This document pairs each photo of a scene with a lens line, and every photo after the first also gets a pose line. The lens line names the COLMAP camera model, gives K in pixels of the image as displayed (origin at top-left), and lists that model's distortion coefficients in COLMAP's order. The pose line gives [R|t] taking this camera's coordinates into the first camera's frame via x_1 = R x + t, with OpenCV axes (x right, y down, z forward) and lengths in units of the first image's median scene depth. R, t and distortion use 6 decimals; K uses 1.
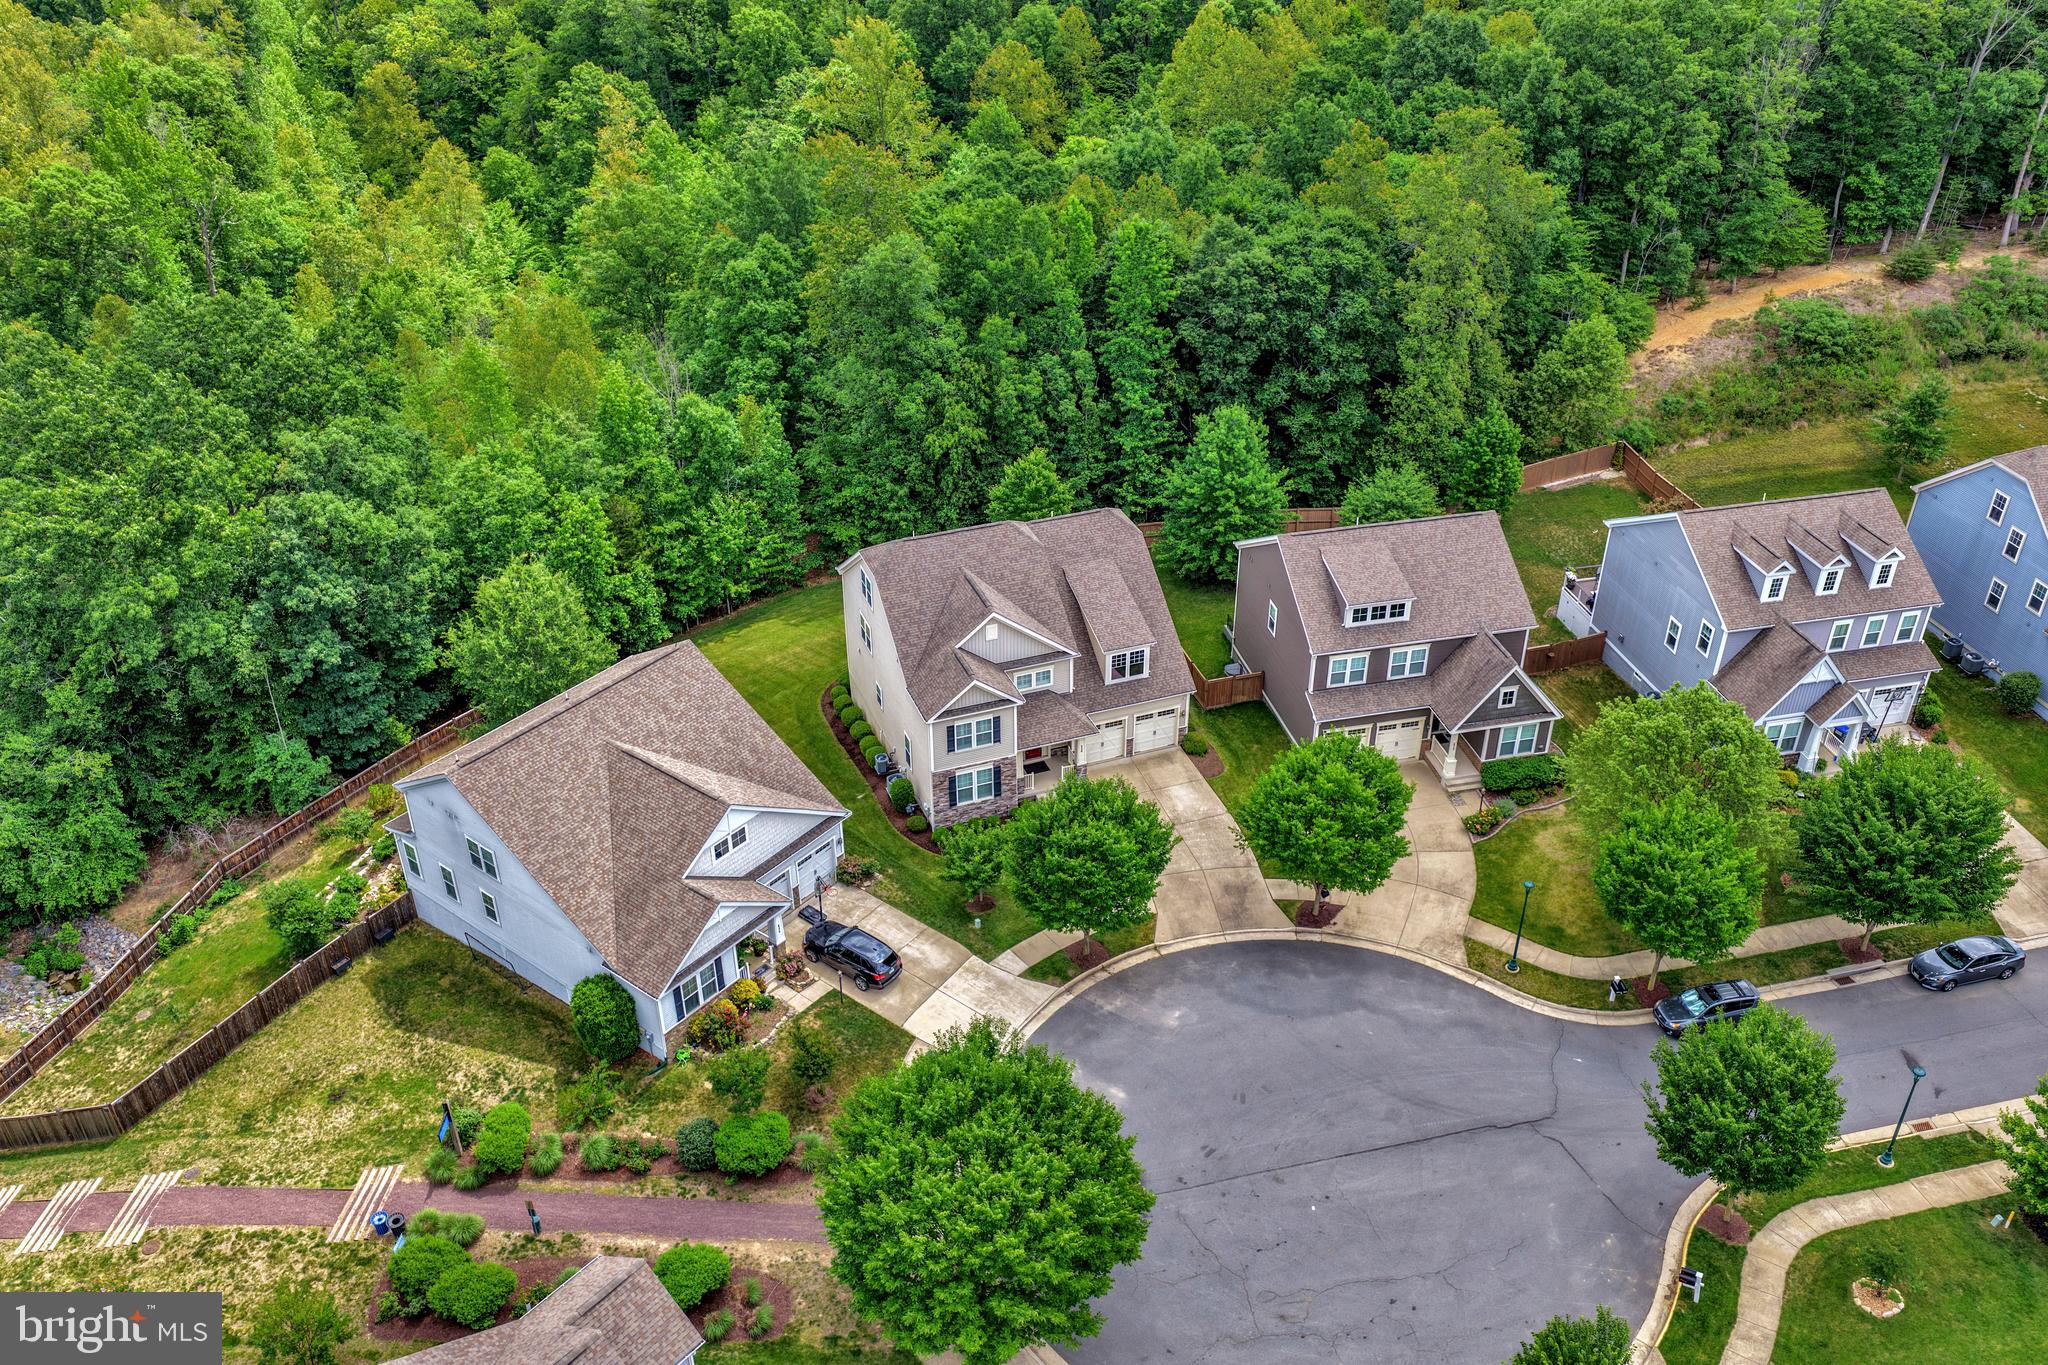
lens RADIAL K [[1702.0, 0, 1022.0], [0, 1702.0, 699.6], [0, 0, 1]] dist [-0.018876, 0.045928]
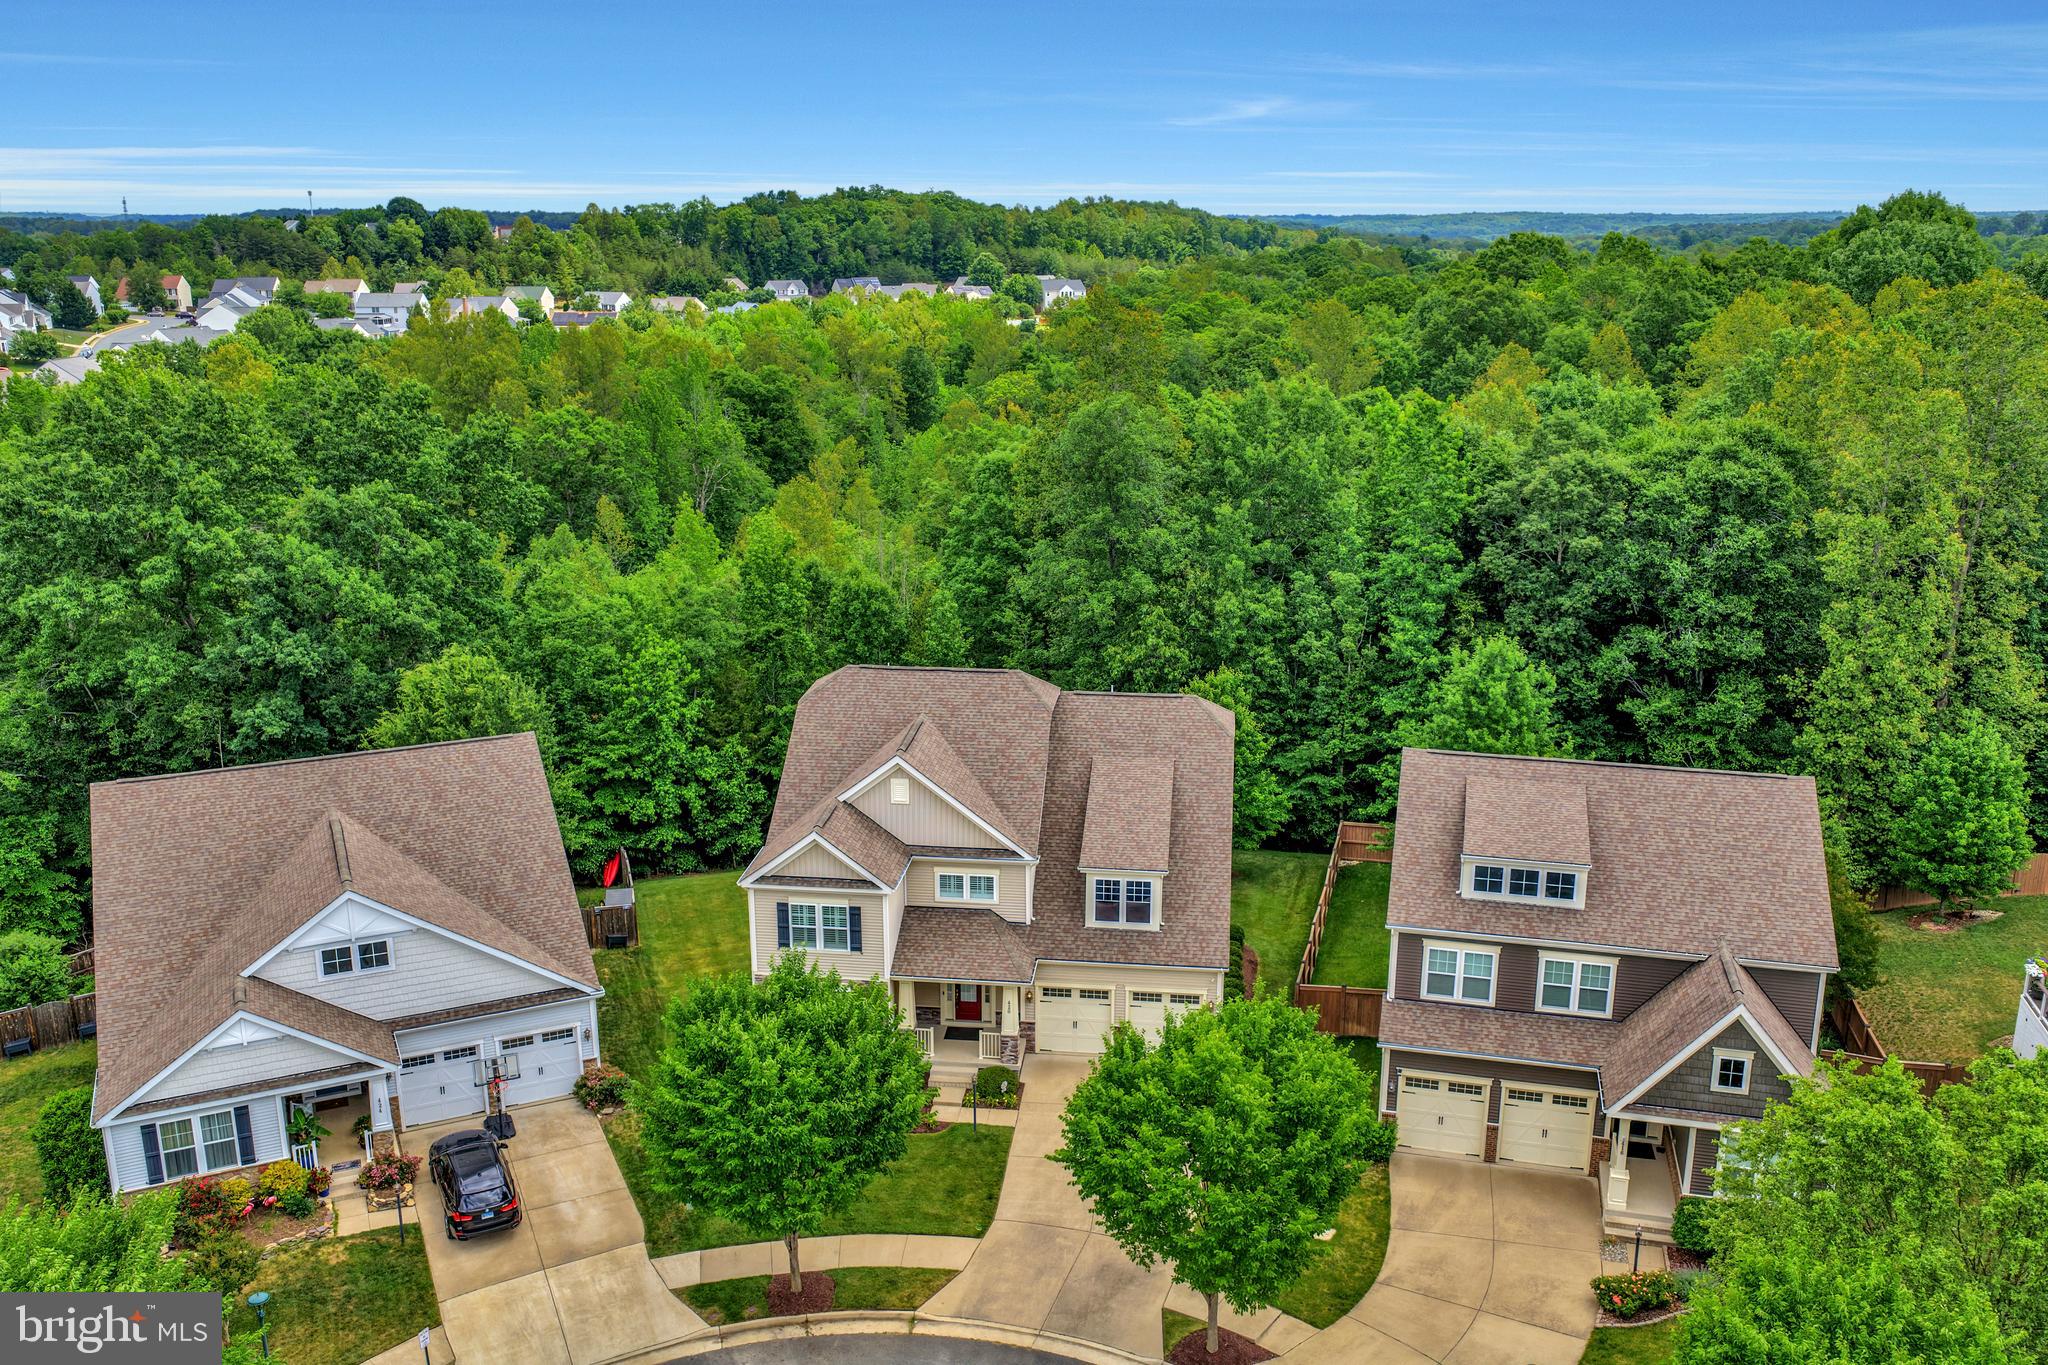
lens RADIAL K [[1702.0, 0, 1022.0], [0, 1702.0, 699.6], [0, 0, 1]] dist [-0.018876, 0.045928]
pose [[0.889273, 0.129032, -0.438799, 0.290582], [-0.253457, 0.937626, -0.237943, 0.067955], [0.380727, 0.322813, 0.866510, 0.399402]]
